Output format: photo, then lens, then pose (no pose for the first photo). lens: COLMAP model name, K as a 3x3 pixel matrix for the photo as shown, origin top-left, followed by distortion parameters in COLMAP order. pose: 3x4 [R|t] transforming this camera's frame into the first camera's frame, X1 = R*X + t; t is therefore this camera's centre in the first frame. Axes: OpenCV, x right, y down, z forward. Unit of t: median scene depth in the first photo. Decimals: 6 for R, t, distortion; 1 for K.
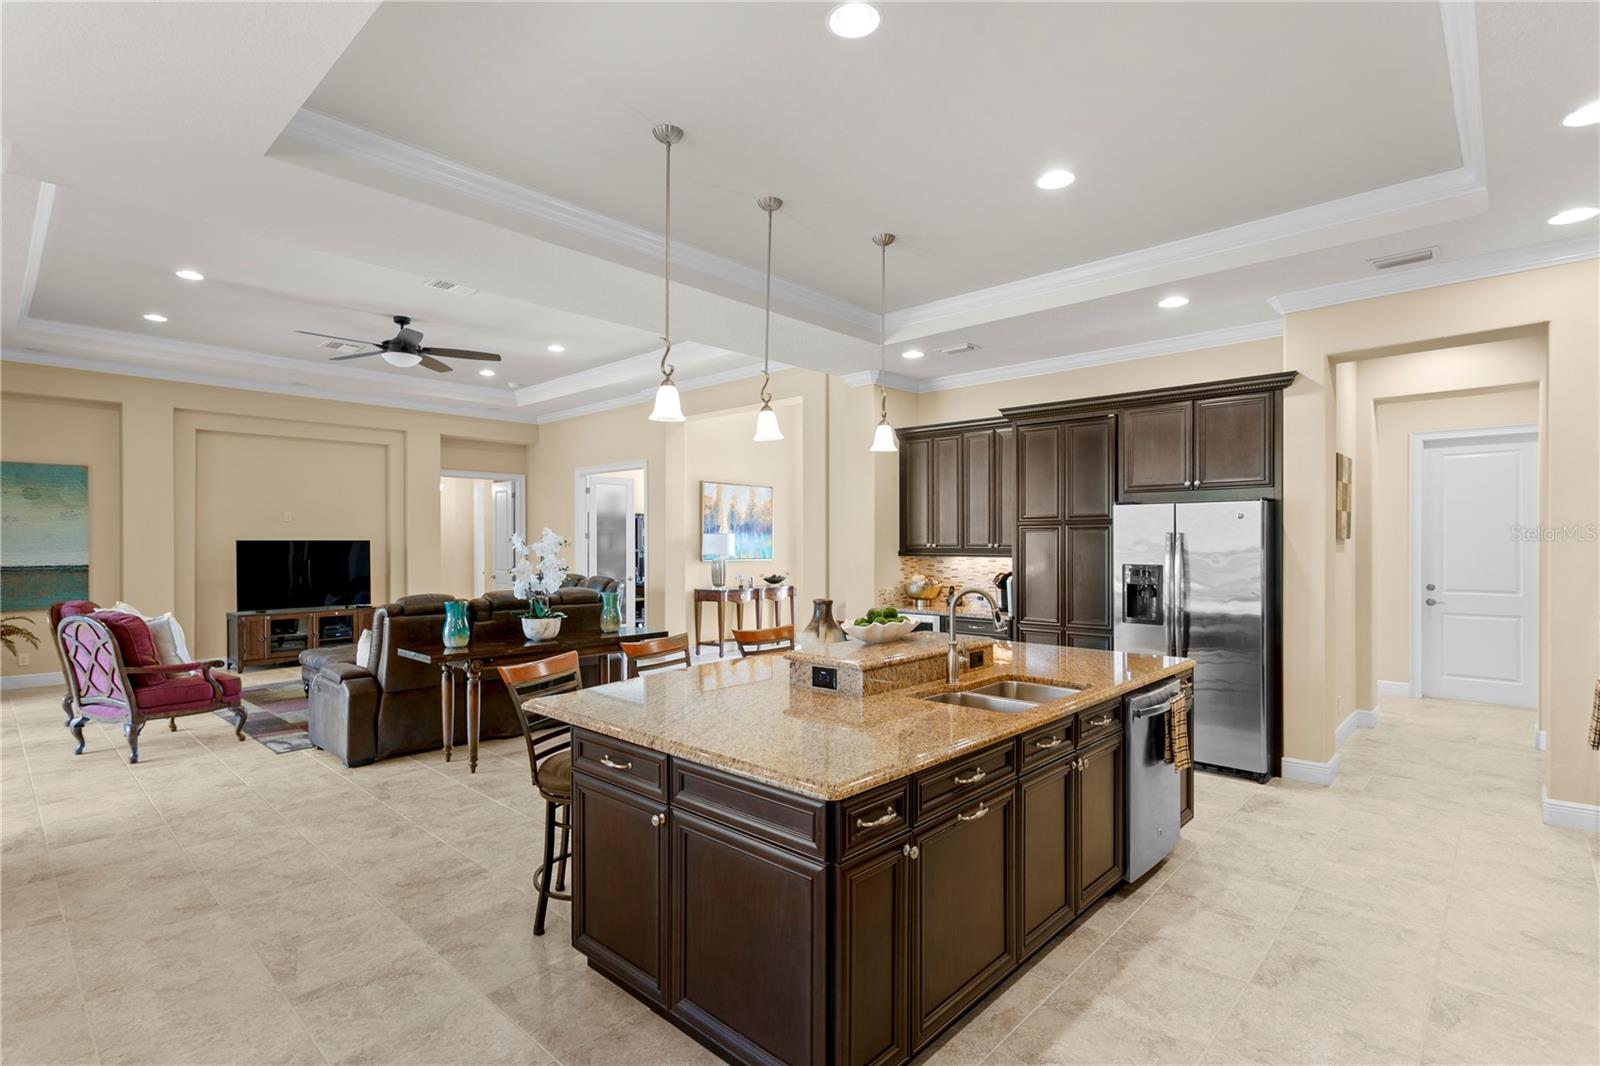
lens RADIAL K [[764.1, 0, 778.8], [0, 764.1, 542.7], [0, 0, 1]] dist [0.004215, 0.003469]
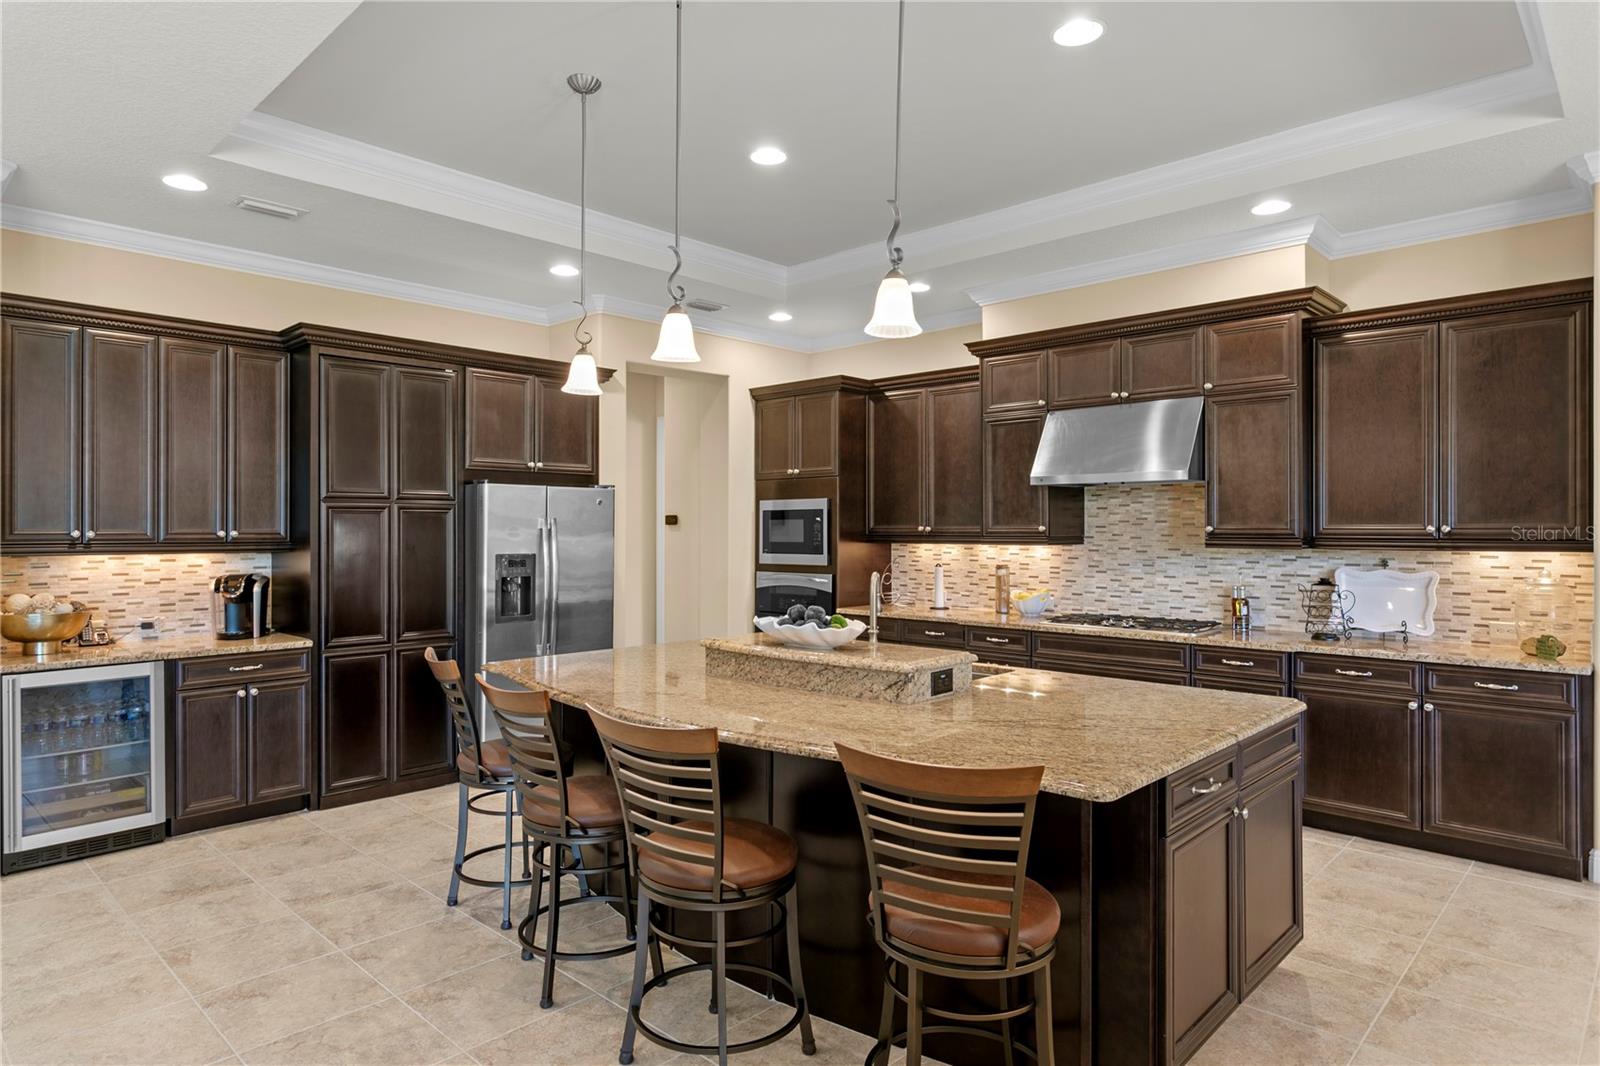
lens RADIAL K [[949.2, 0, 773.6], [0, 949.2, 524.6], [0, 0, 1]] dist [-0.007492, 0.004469]
pose [[0.005047, 0.006353, 0.999967, -0.474180], [0.002202, 0.999977, -0.006364, 0.002256], [-0.999985, 0.002234, 0.005033, 0.552771]]
